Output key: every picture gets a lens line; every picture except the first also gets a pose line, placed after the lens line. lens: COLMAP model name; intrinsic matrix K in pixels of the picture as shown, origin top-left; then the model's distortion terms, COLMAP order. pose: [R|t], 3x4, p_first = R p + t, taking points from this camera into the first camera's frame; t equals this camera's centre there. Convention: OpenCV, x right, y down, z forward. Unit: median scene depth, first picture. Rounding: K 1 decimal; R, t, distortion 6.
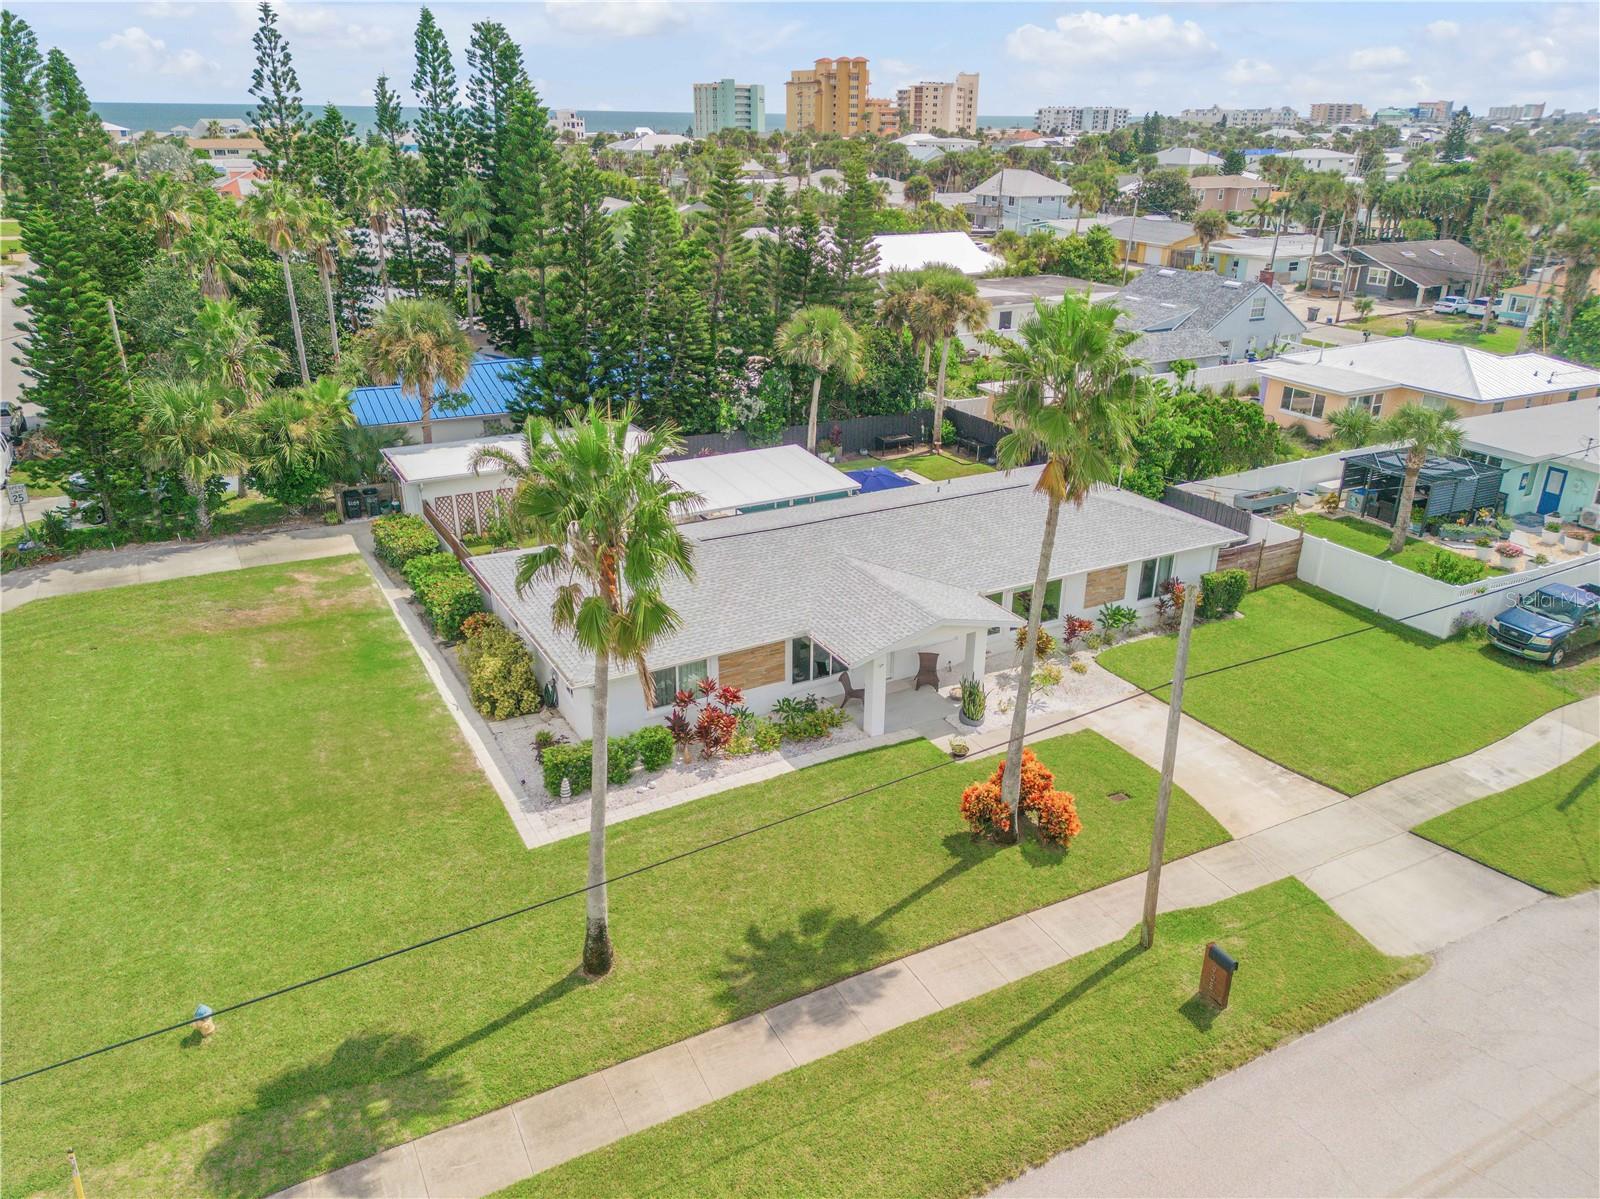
lens RADIAL K [[1145.9, 0, 803.4], [0, 1145.9, 605.8], [0, 0, 1]] dist [0.067641, -0.065333]
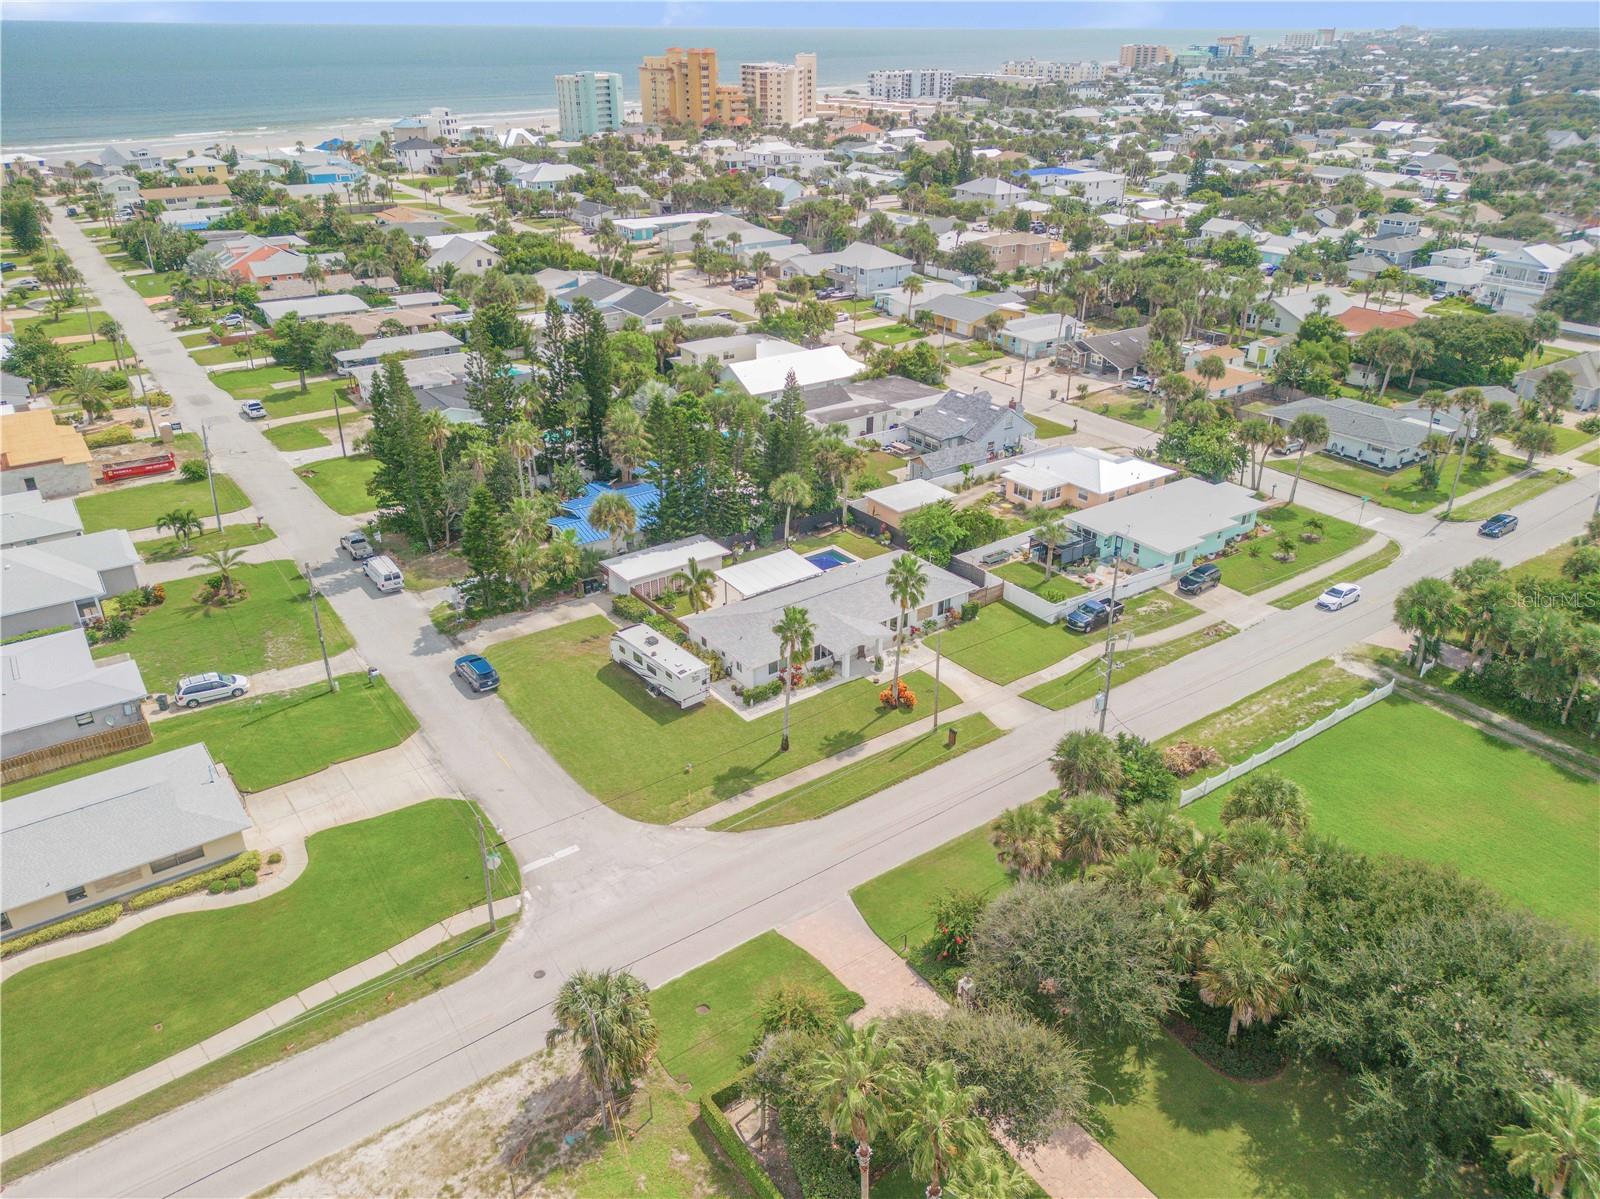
lens RADIAL K [[1145.9, 0, 803.4], [0, 1145.9, 605.8], [0, 0, 1]] dist [0.067641, -0.065333]
pose [[0.990955, -0.065062, 0.117364, -0.335374], [0.057631, 0.996178, 0.065633, -0.236147], [-0.121185, -0.058275, 0.990918, -1.648031]]
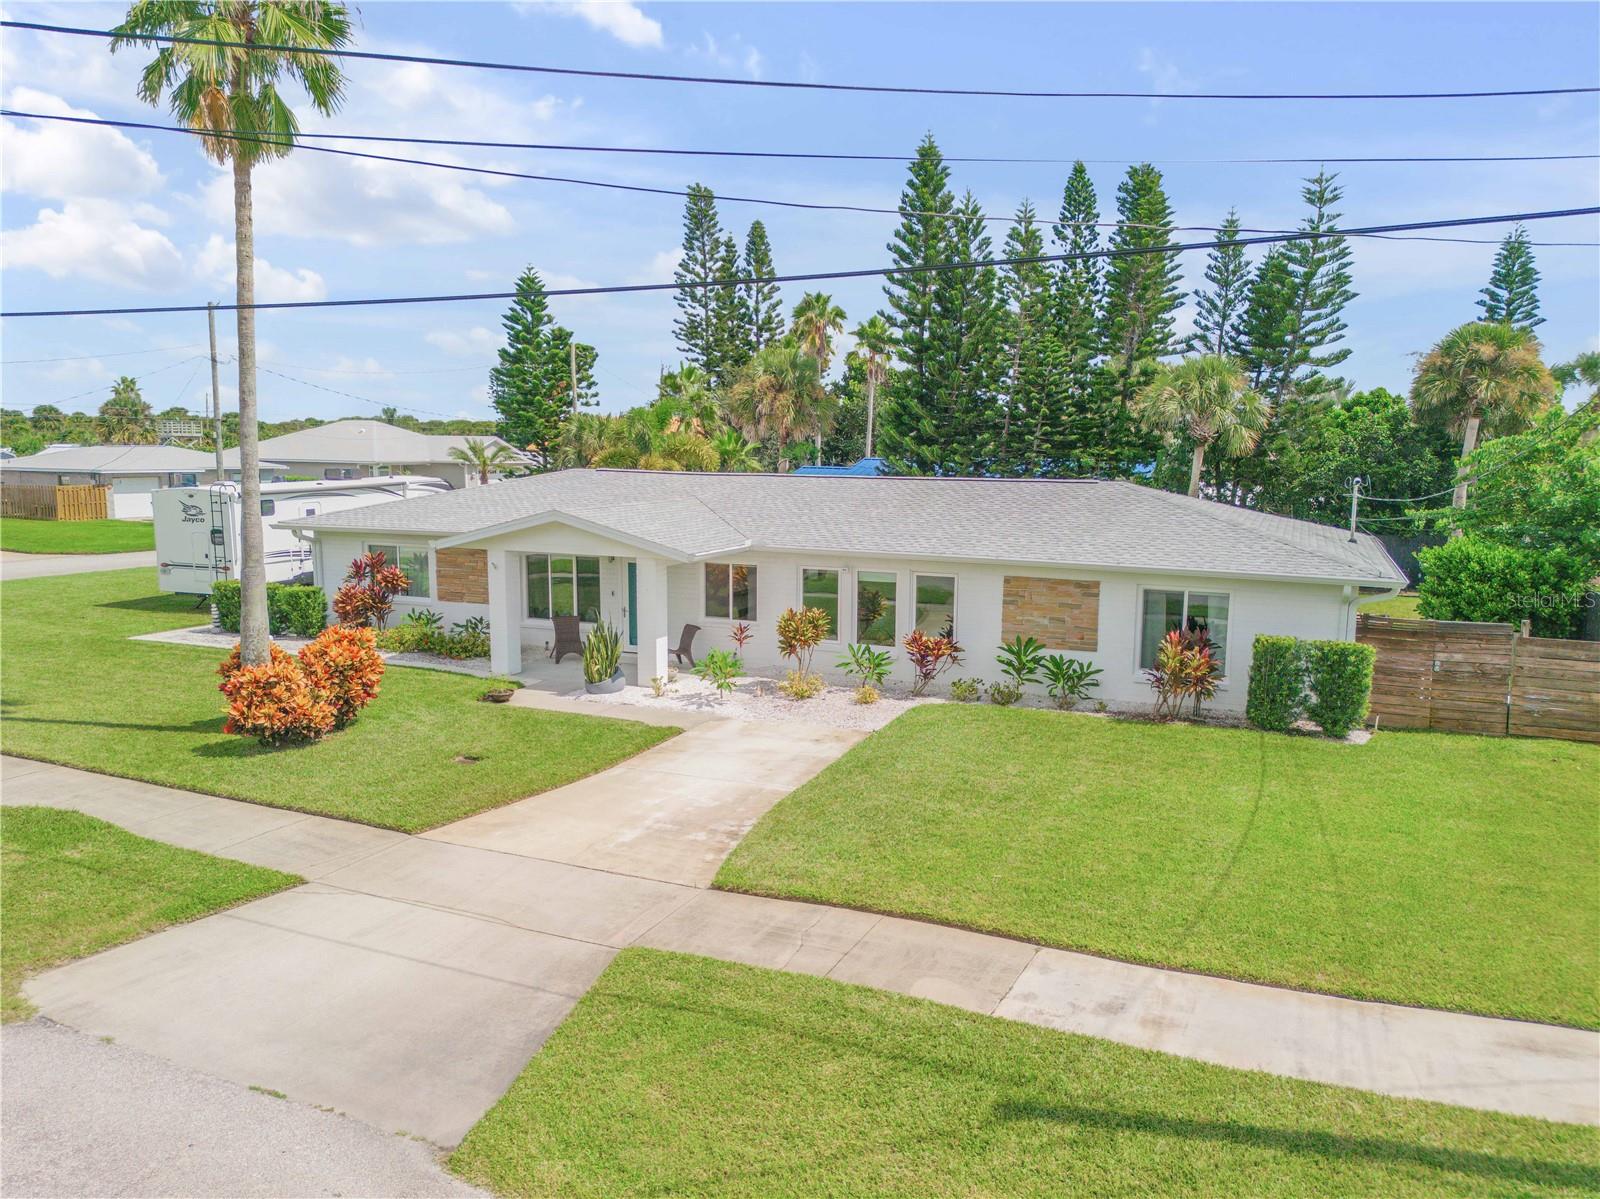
lens RADIAL K [[1145.9, 0, 803.4], [0, 1145.9, 605.8], [0, 0, 1]] dist [0.067641, -0.065333]
pose [[0.612561, 0.105796, -0.783311, 0.689593], [-0.312519, 0.942669, -0.117075, 0.090099], [0.726017, 0.316515, 0.610506, 0.624659]]
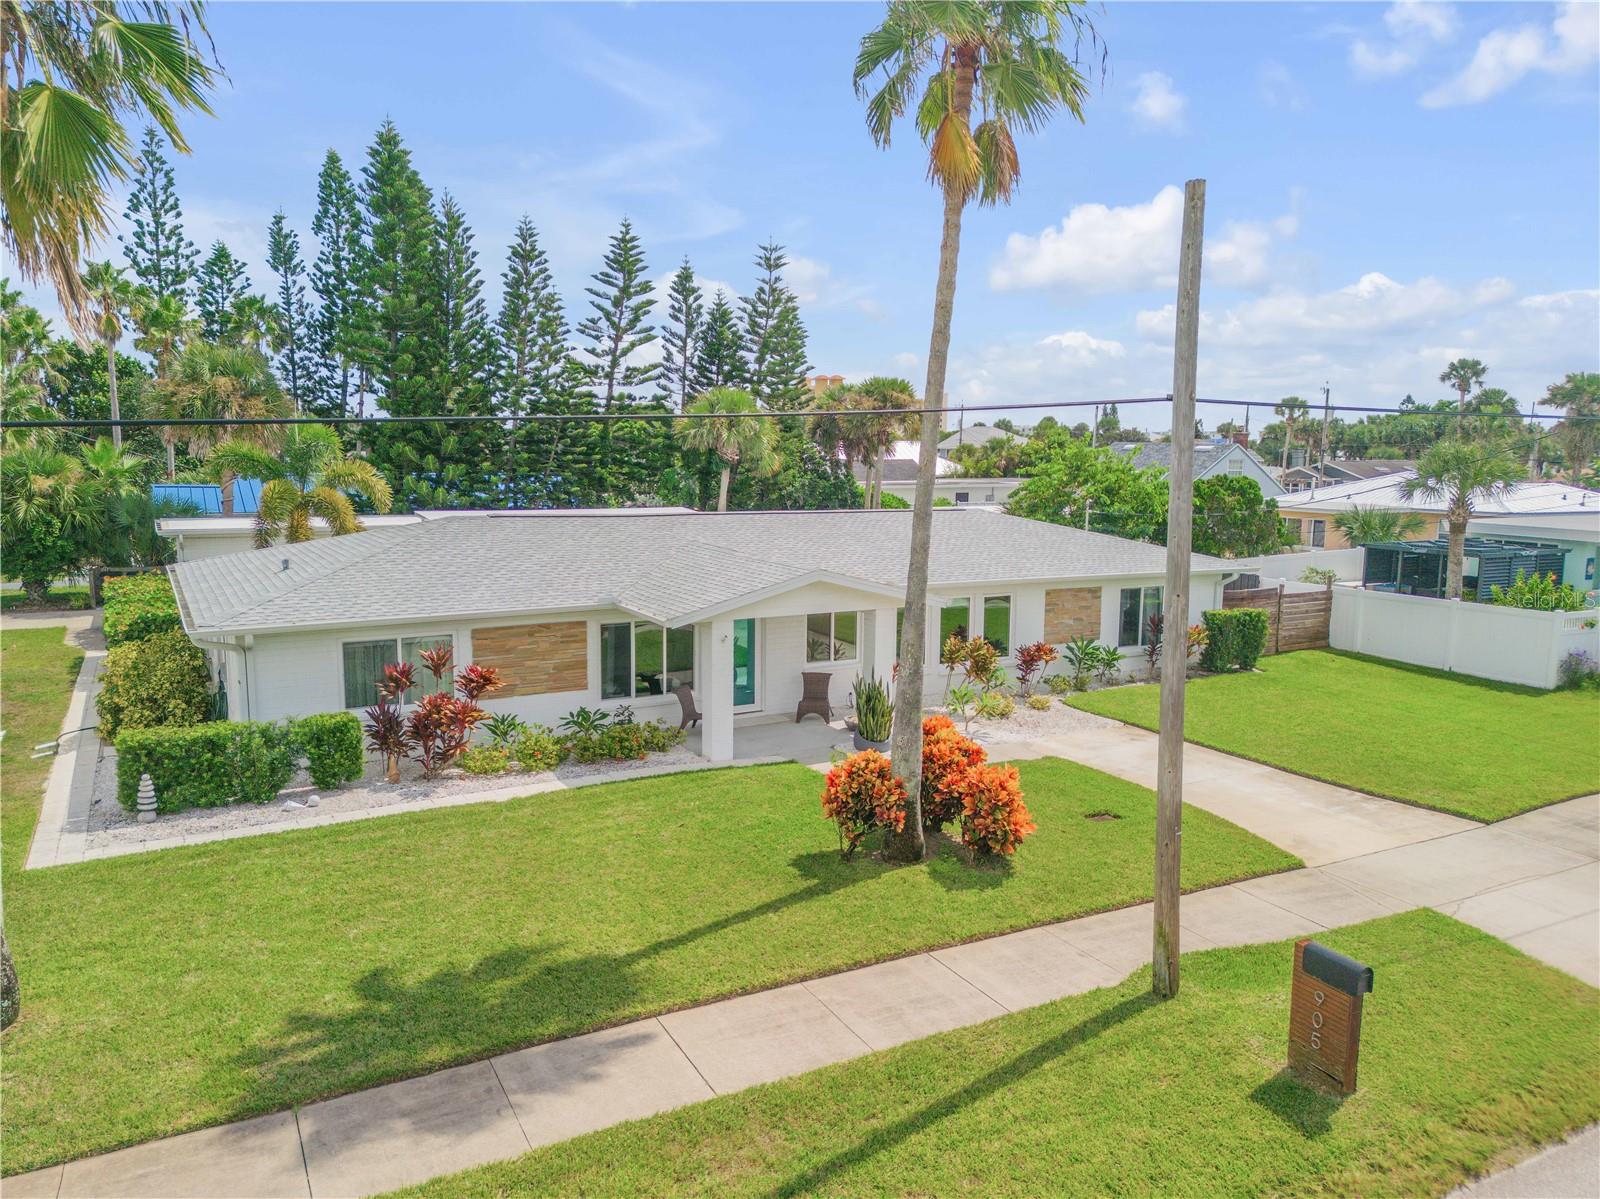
lens RADIAL K [[1145.9, 0, 803.4], [0, 1145.9, 605.8], [0, 0, 1]] dist [0.067641, -0.065333]
pose [[0.999947, -0.000411, 0.010280, 0.094941], [0.003085, 0.965199, -0.261499, 0.180565], [-0.009815, 0.261517, 0.965149, 0.334245]]
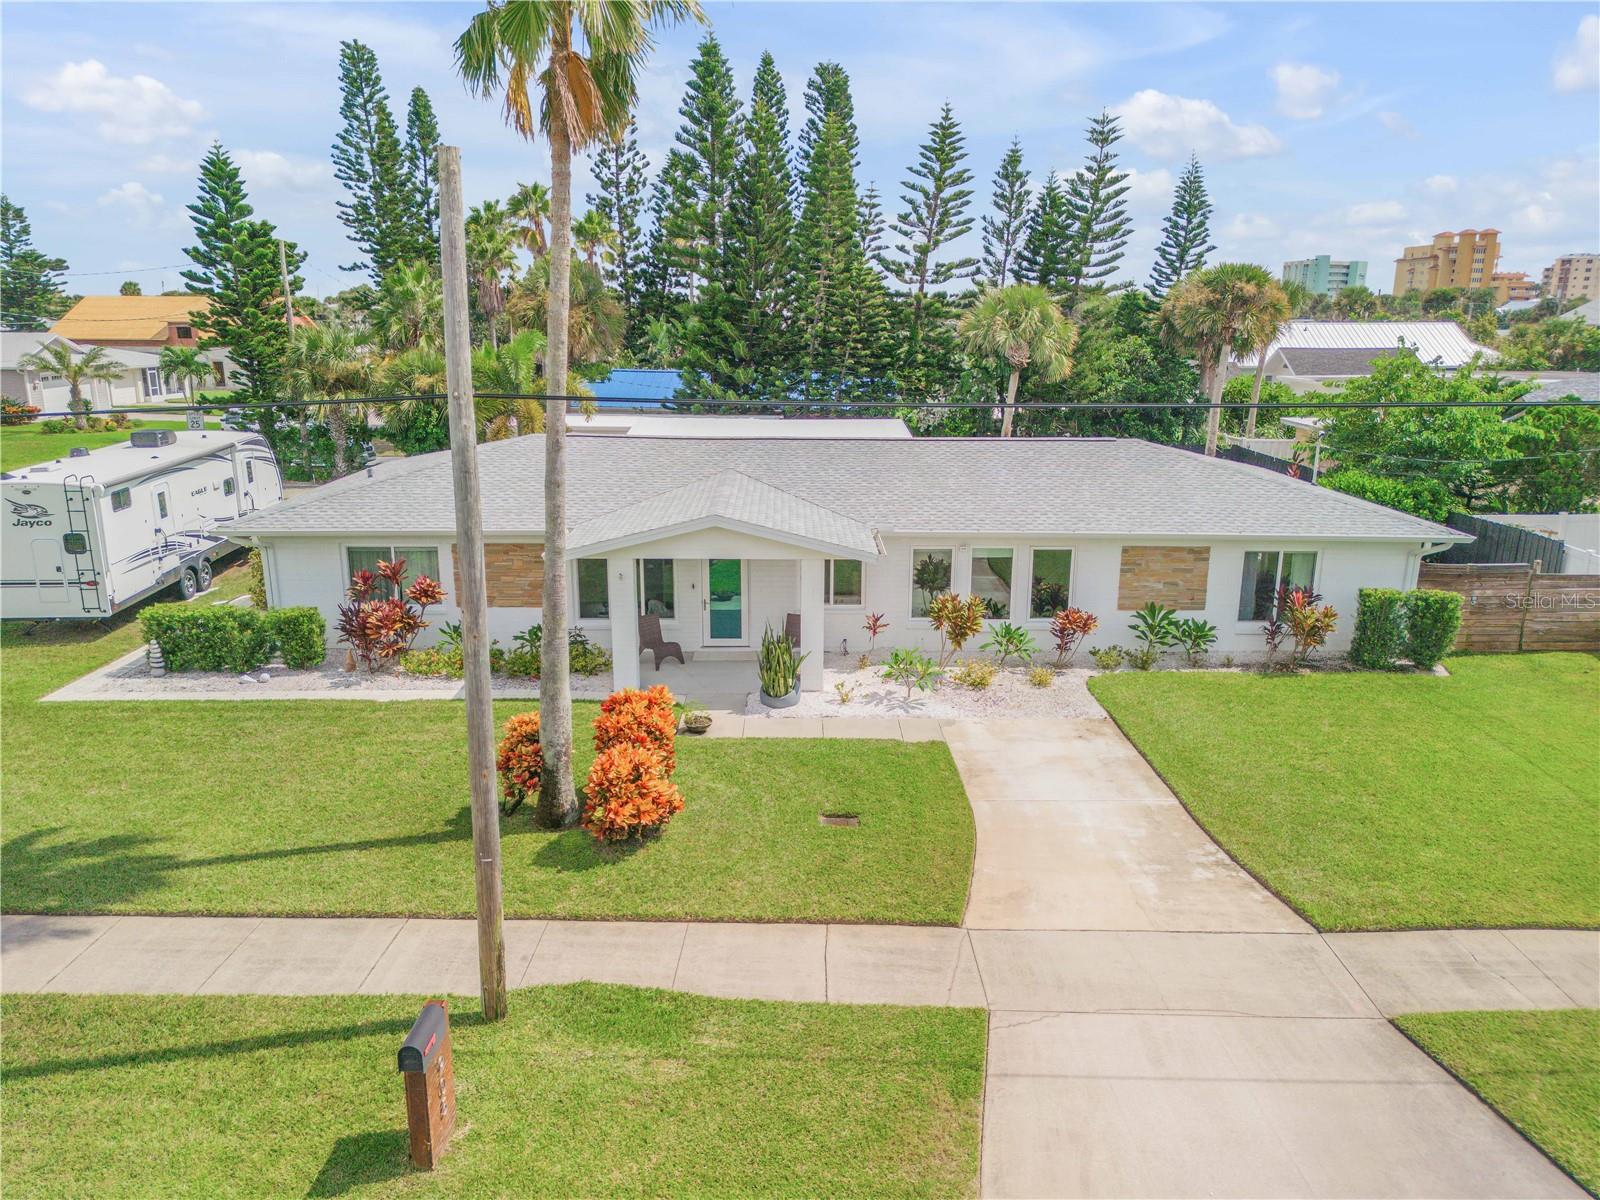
lens RADIAL K [[1145.9, 0, 803.4], [0, 1145.9, 606.3], [0, 0, 1]] dist [0.067641, -0.065333]
pose [[0.879681, 0.113709, -0.461769, 0.415544], [-0.184562, 0.976518, -0.111131, 0.109412], [0.438289, 0.182985, 0.880011, 0.419855]]
